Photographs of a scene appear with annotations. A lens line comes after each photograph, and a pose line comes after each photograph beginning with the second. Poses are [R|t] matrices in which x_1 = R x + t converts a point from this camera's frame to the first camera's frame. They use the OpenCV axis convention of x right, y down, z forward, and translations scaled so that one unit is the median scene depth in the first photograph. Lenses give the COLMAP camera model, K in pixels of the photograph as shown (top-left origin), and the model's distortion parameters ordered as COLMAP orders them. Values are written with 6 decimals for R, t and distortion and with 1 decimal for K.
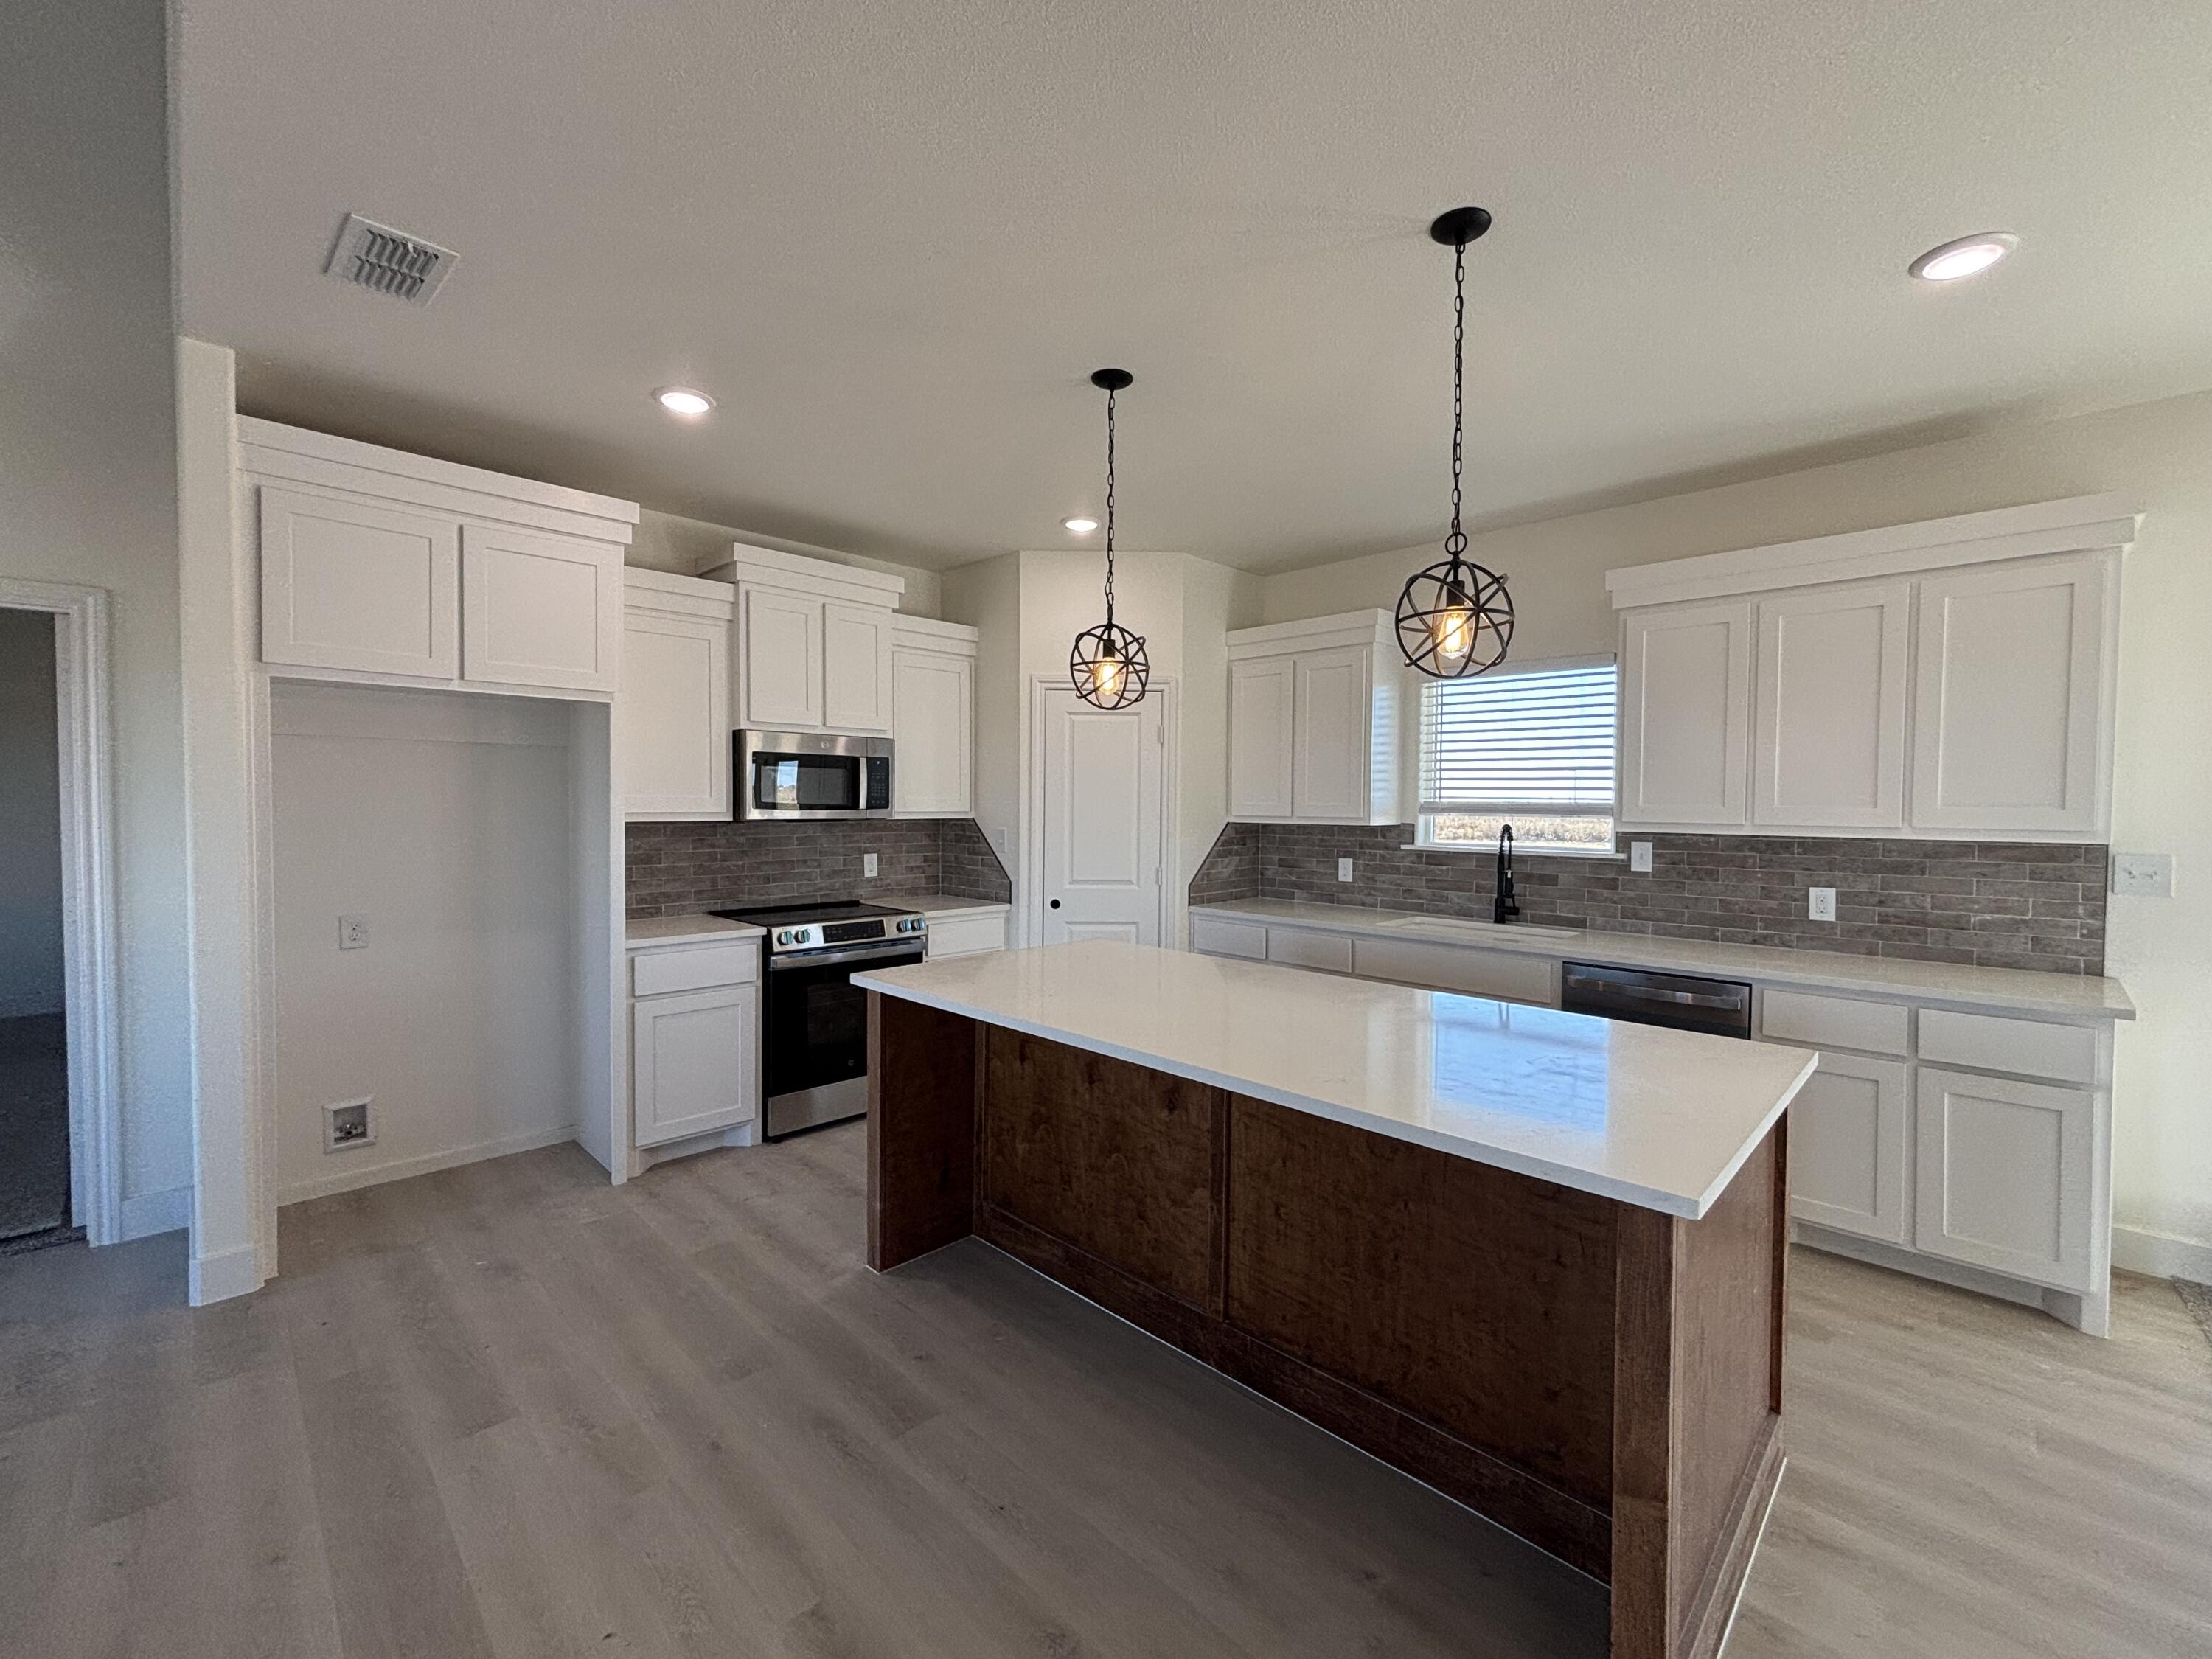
lens RADIAL K [[898.8, 0, 1116.6], [0, 898.8, 817.9], [0, 0, 1]] dist [-0.001031, 0.000144]
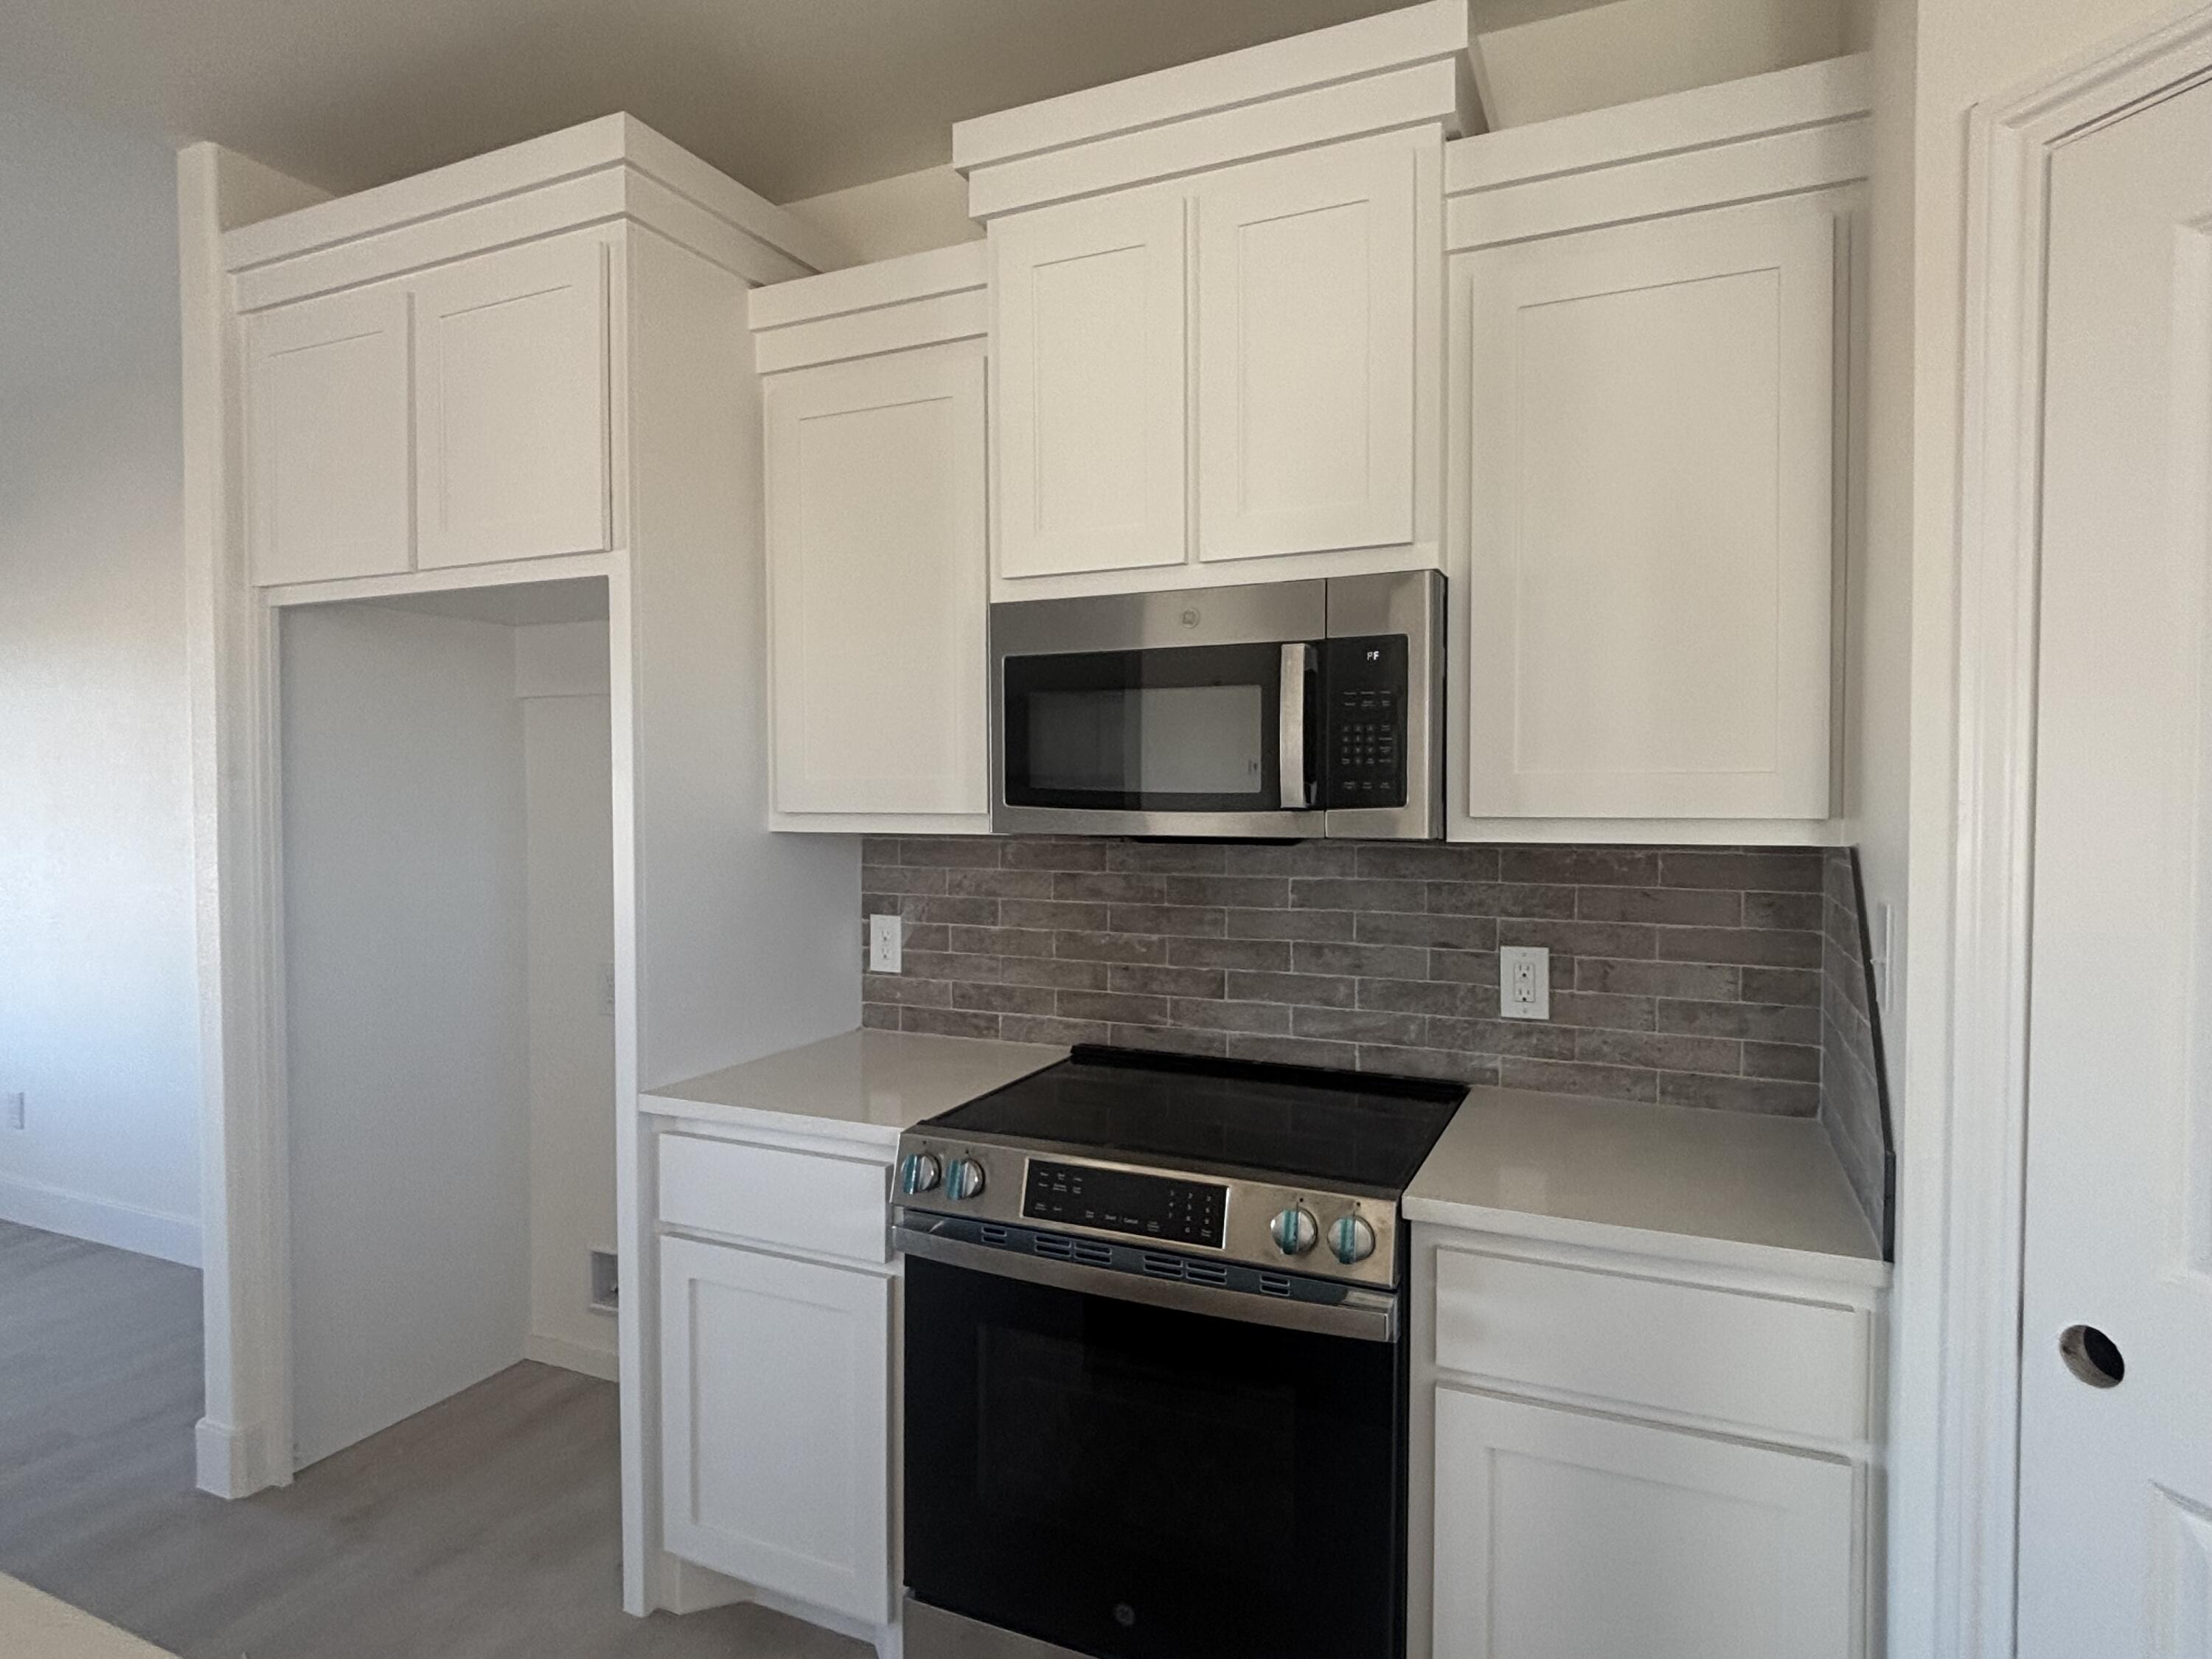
lens RADIAL K [[1250.3, 0, 1112.6], [0, 1250.3, 800.6], [0, 0, 1]] dist [0.000633, -0.000975]
pose [[0.355654, 0.006442, -0.934595, 0.105981], [-0.014810, 0.999890, 0.001256, -0.012651], [0.934500, 0.013395, 0.355710, 0.805736]]
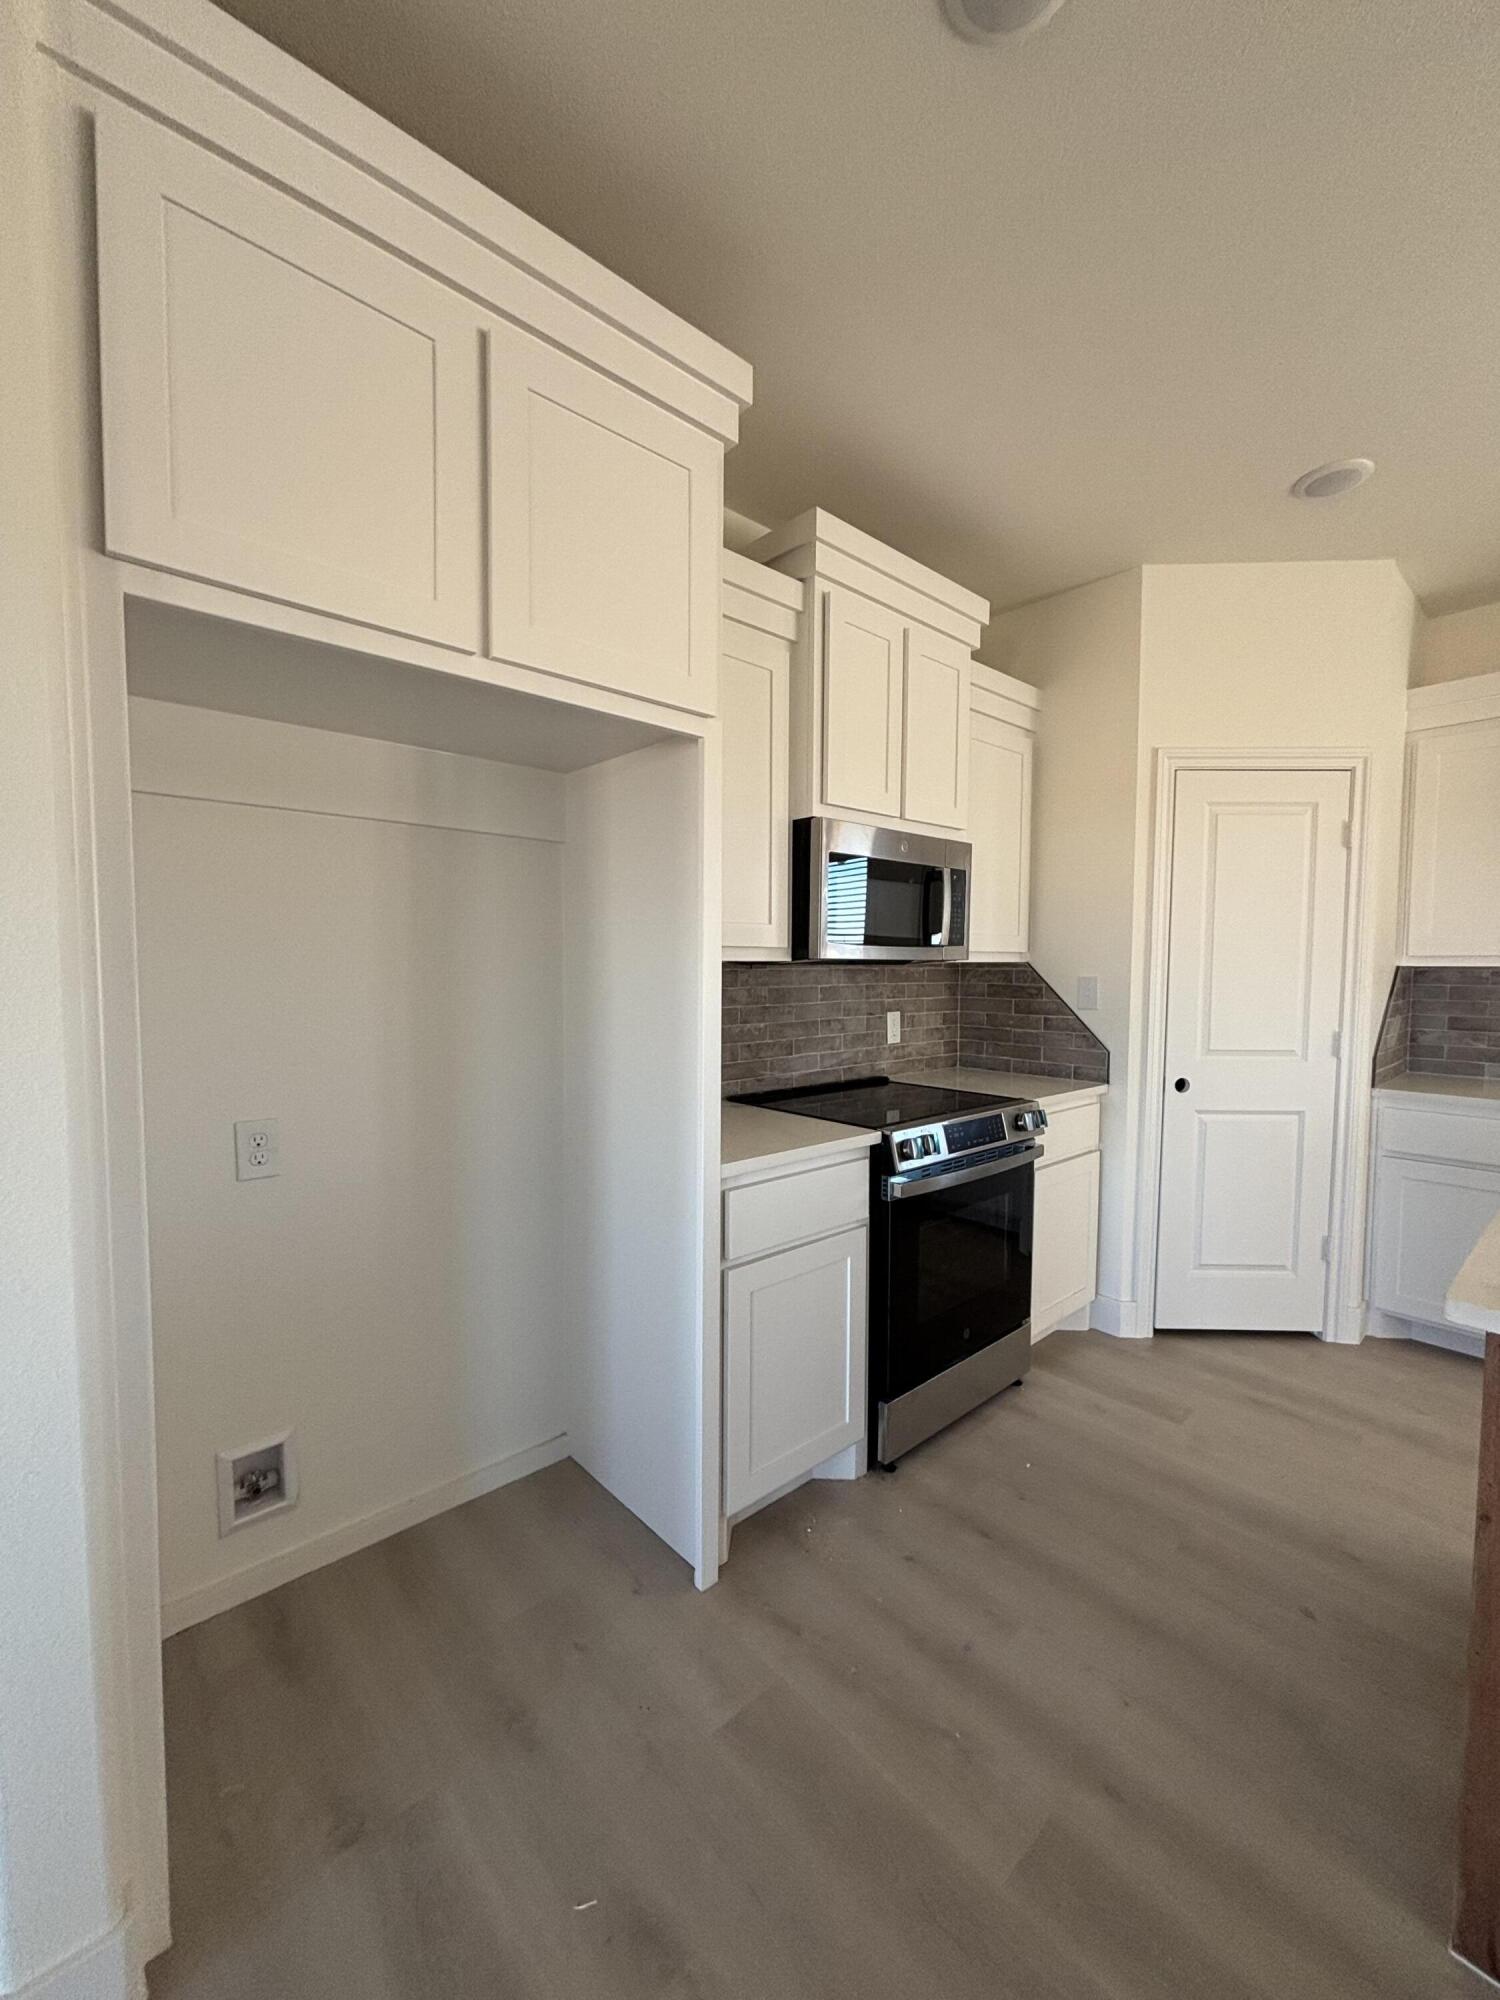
lens RADIAL K [[788.3, 0, 750.0], [0, 788.3, 1000.0], [0, 0, 1]] dist [0.001104, -0.000280]
pose [[0.998109, -0.001829, -0.061442, -0.401841], [0.003324, 0.999701, 0.024232, 0.016778], [0.061379, -0.024391, 0.997816, 0.412806]]
